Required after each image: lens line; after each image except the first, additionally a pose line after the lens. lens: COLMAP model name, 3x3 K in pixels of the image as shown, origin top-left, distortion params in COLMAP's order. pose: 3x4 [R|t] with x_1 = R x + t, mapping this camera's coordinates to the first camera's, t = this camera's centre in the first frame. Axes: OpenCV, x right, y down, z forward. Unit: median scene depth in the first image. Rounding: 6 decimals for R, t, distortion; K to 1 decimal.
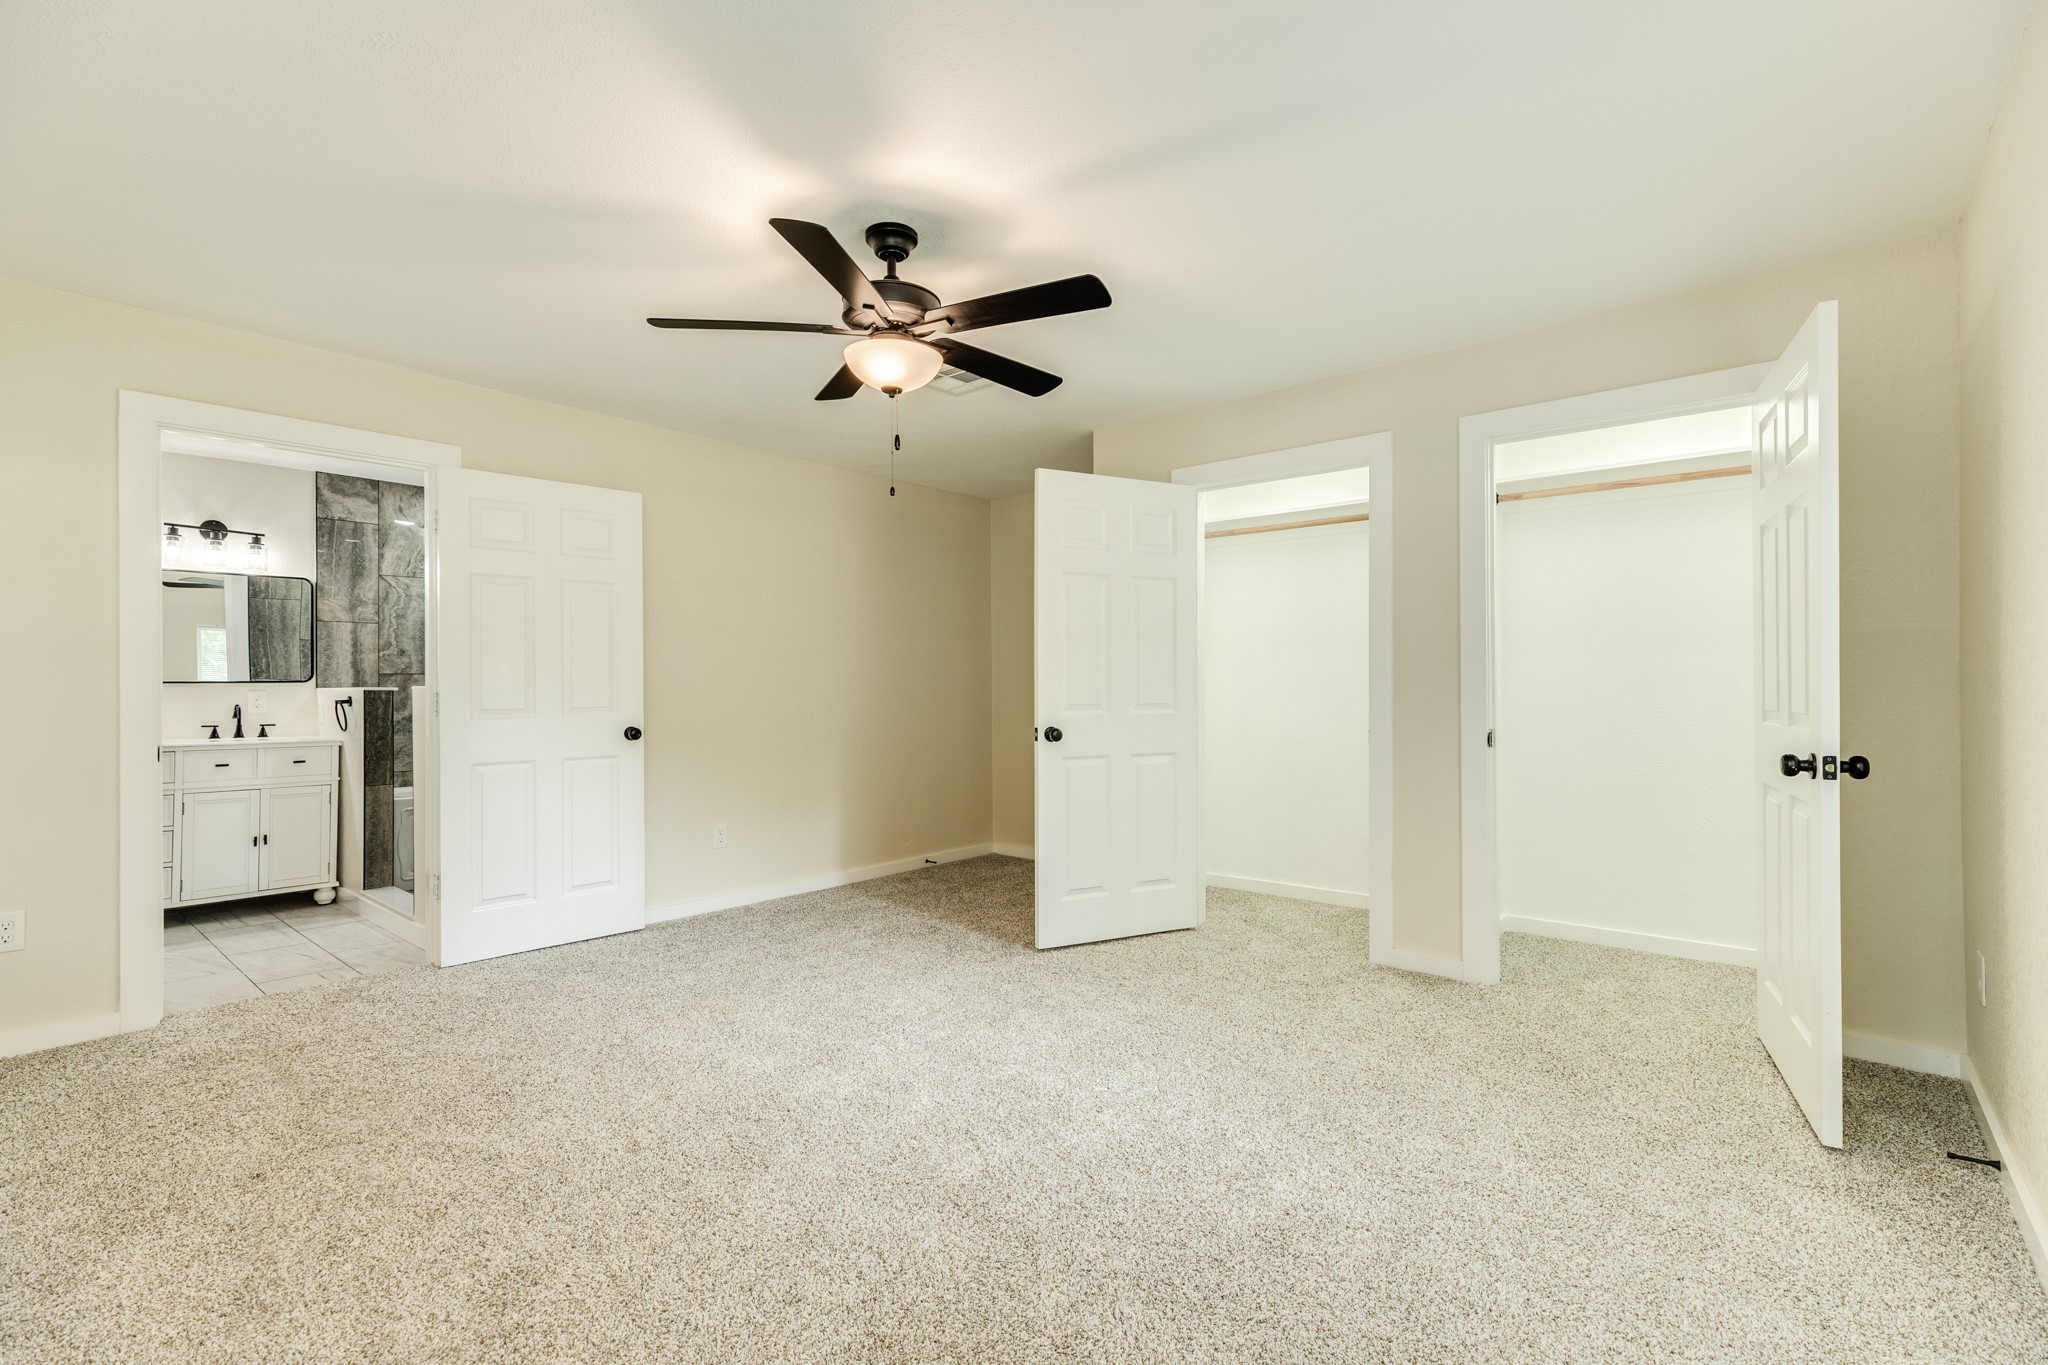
lens RADIAL K [[912.5, 0, 1021.2], [0, 912.5, 679.0], [0, 0, 1]] dist [0.004808, 0.000239]
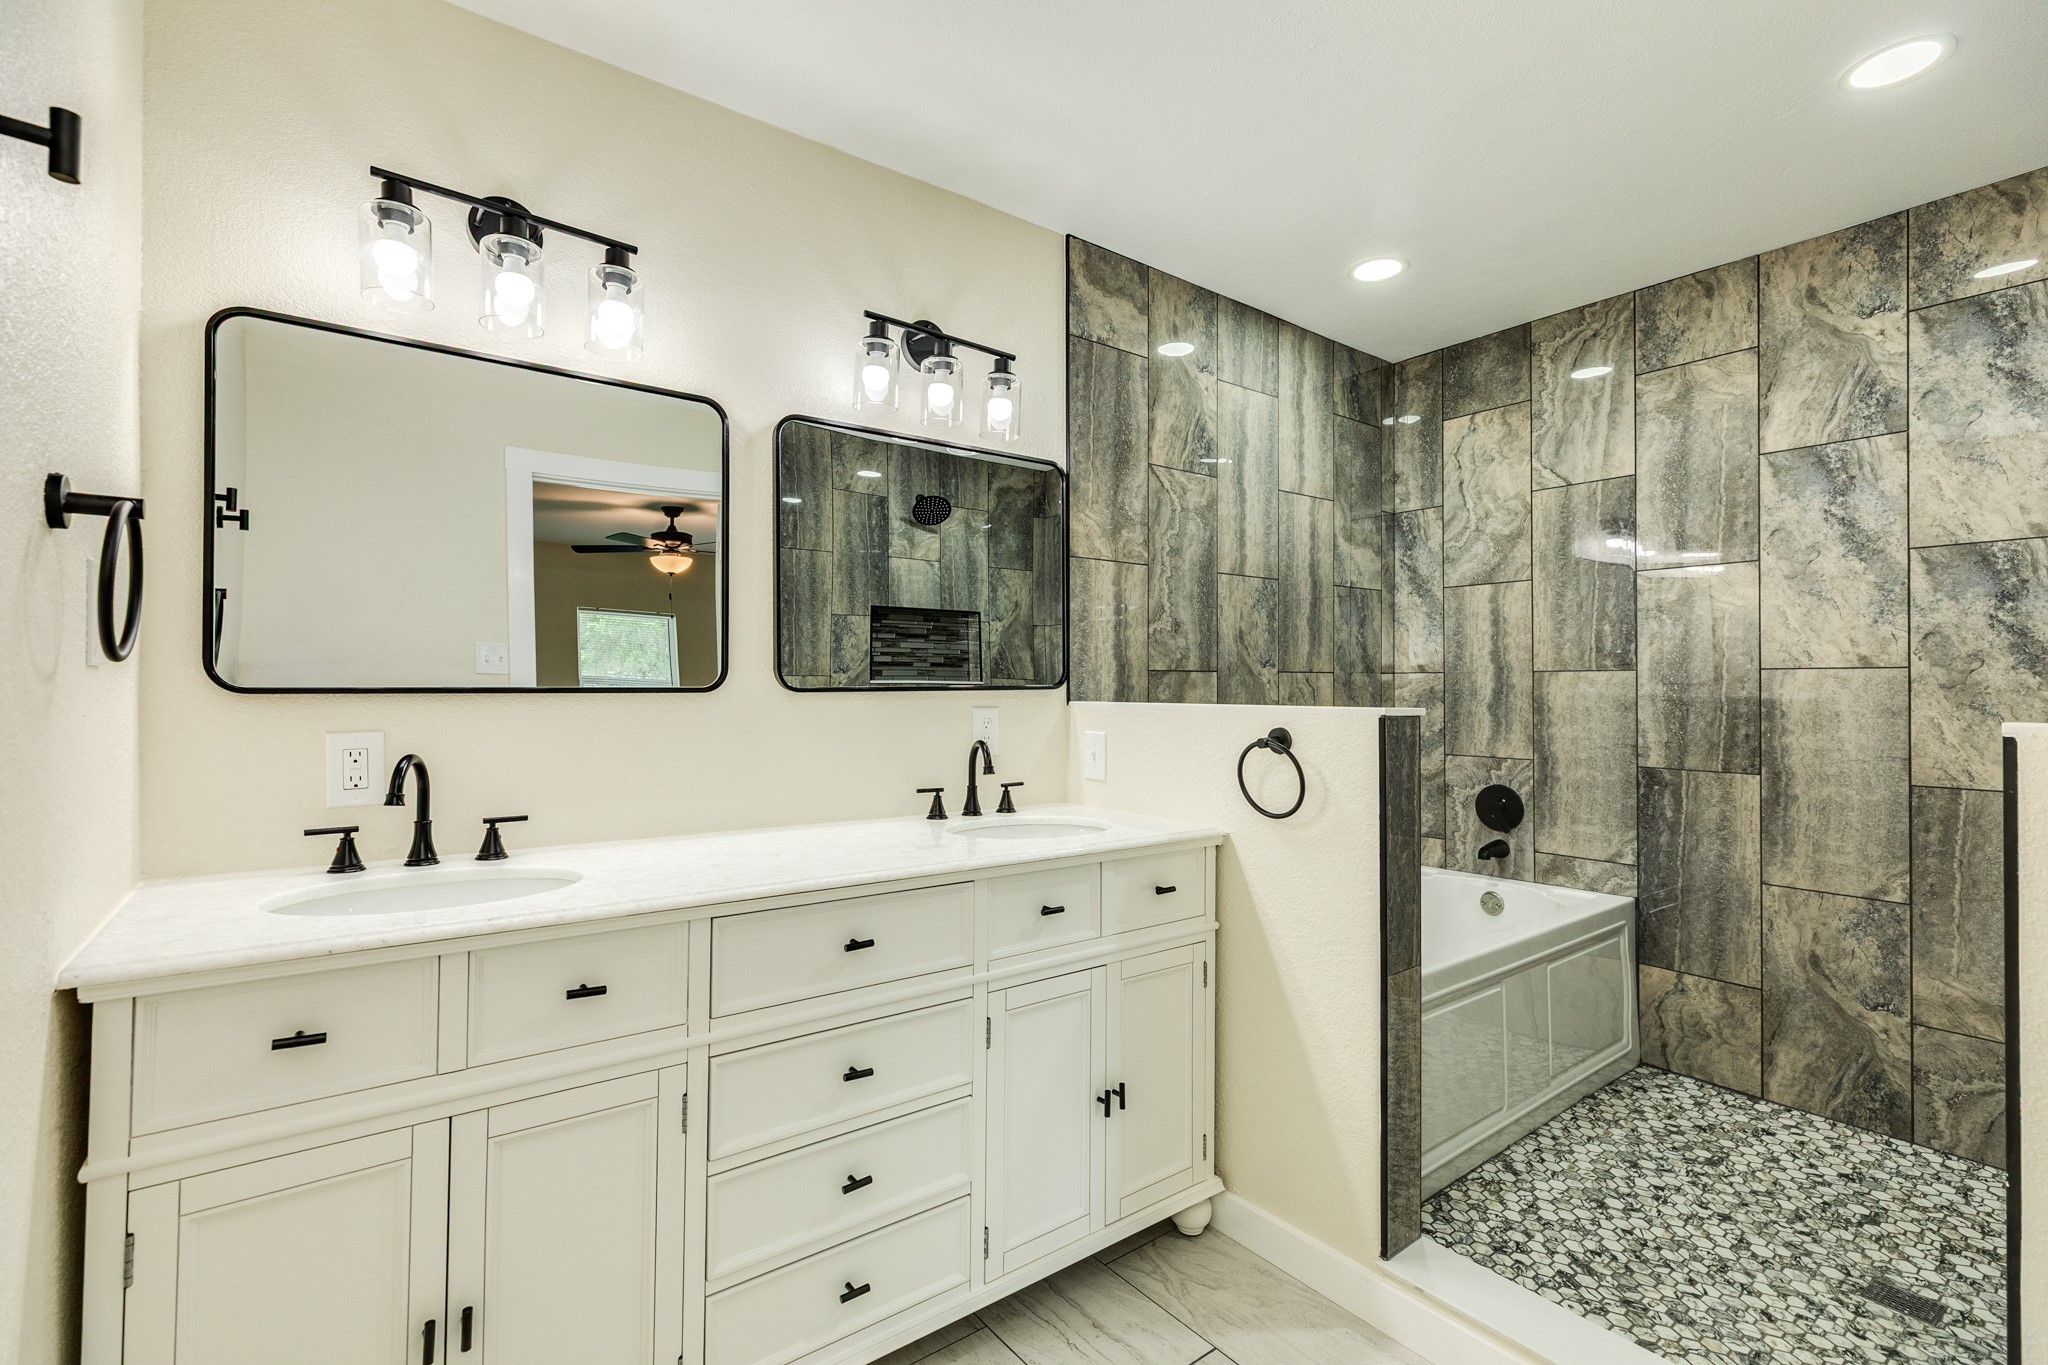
lens RADIAL K [[912.5, 0, 1020.5], [0, 912.5, 674.8], [0, 0, 1]] dist [0.004808, 0.000239]
pose [[0.979986, 0.004563, -0.199015, -0.681481], [-0.005644, 0.999972, -0.004868, -0.000994], [0.198988, 0.005894, 0.979984, 0.527762]]
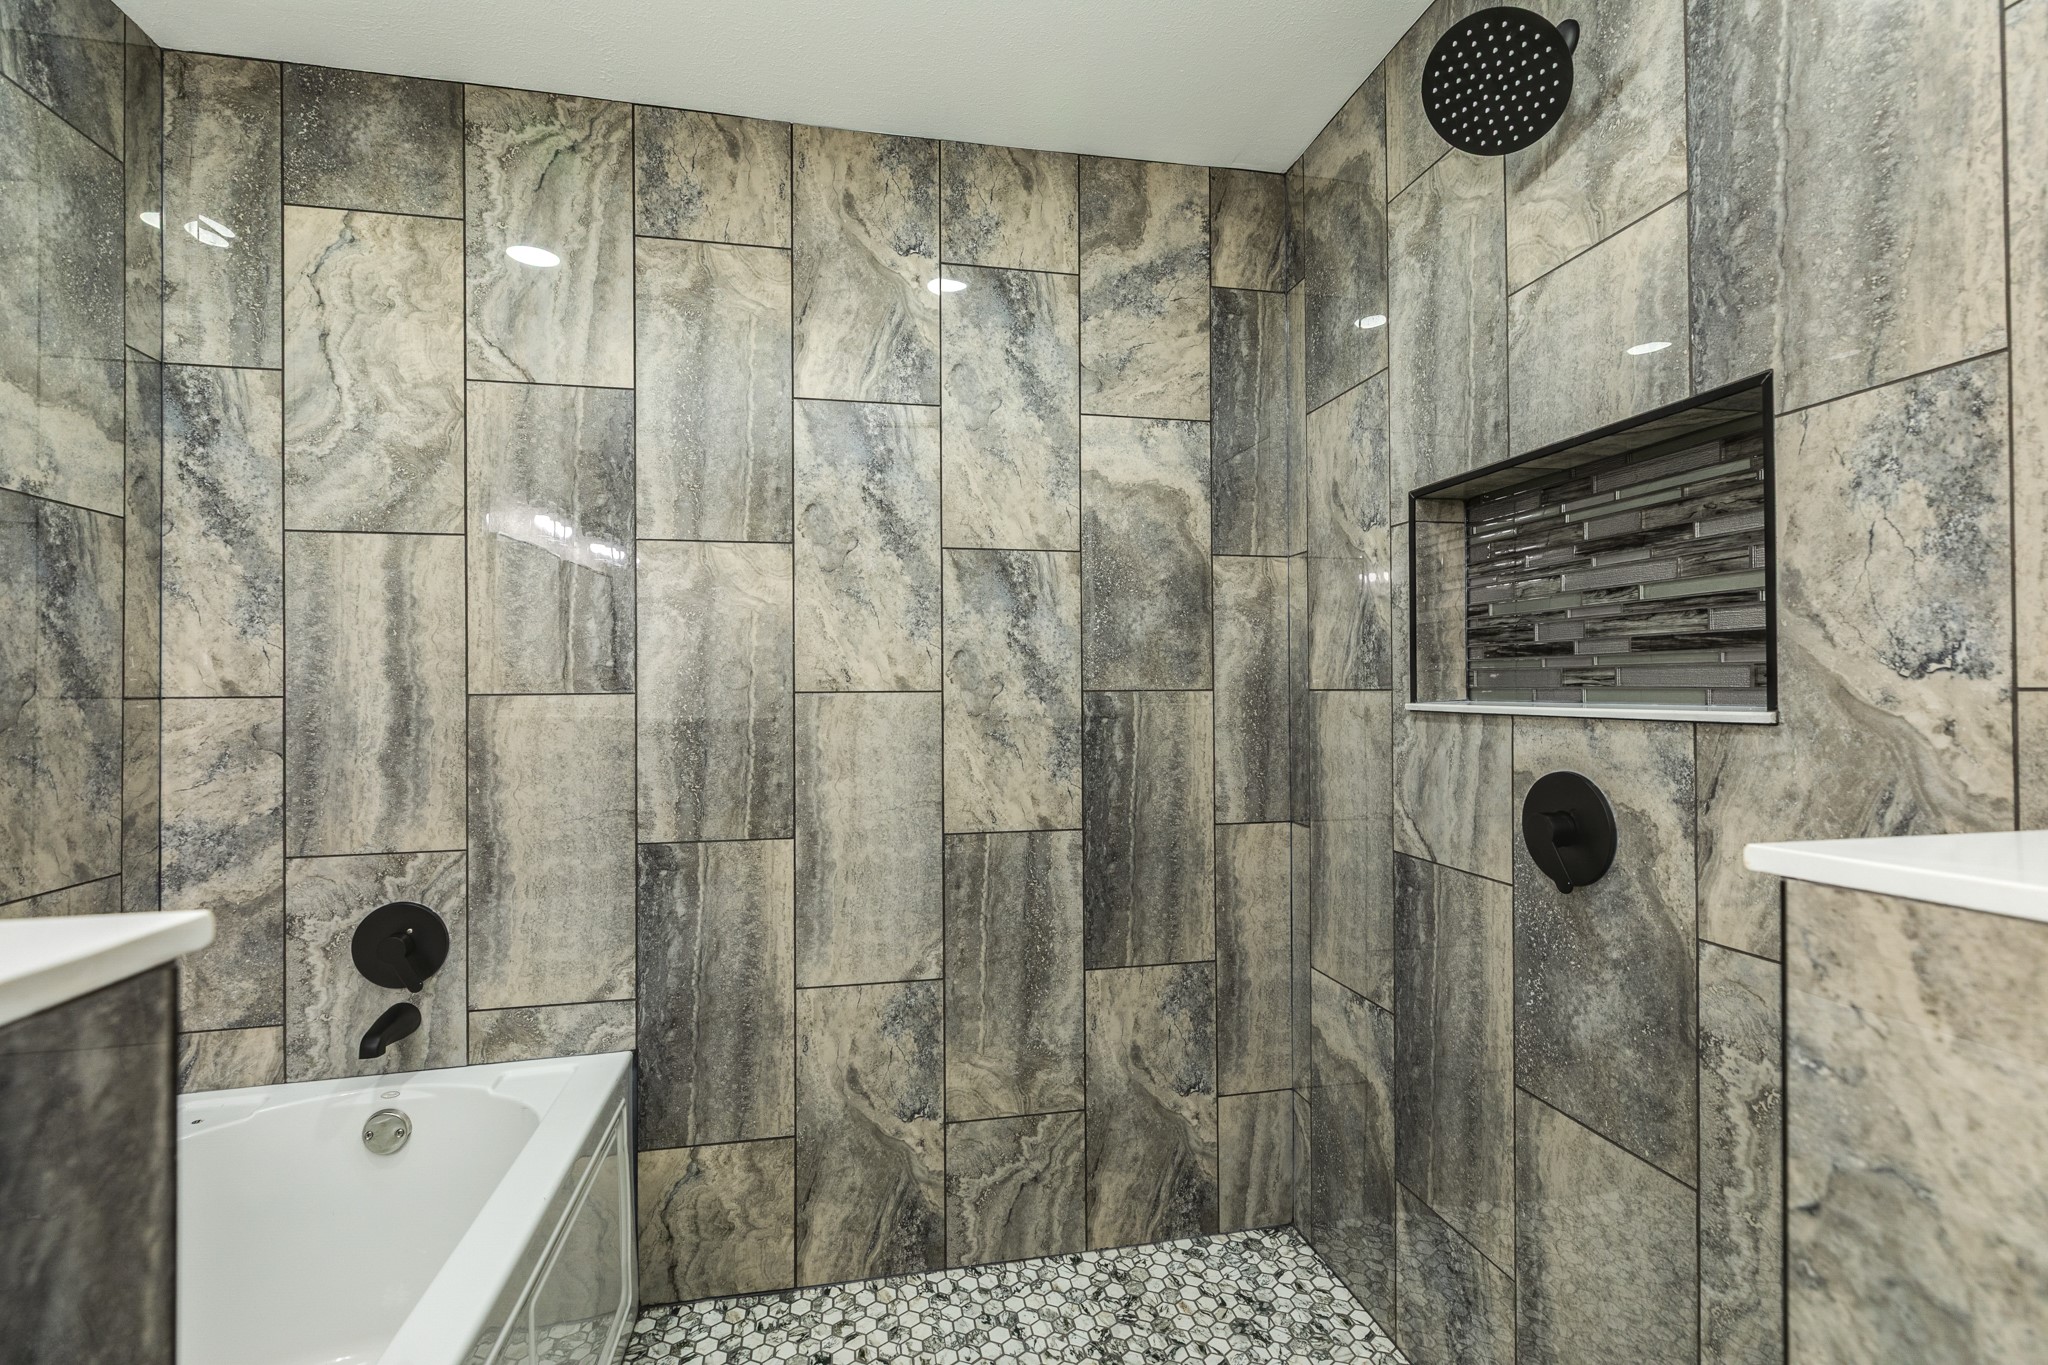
lens RADIAL K [[912.5, 0, 1024.2], [0, 912.5, 681.1], [0, 0, 1]] dist [0.004808, 0.000239]
pose [[0.605744, 0.009175, 0.795607, -0.622375], [-0.000614, 0.999939, -0.011064, -0.008858], [-0.795659, 0.006214, 0.605713, 0.786839]]
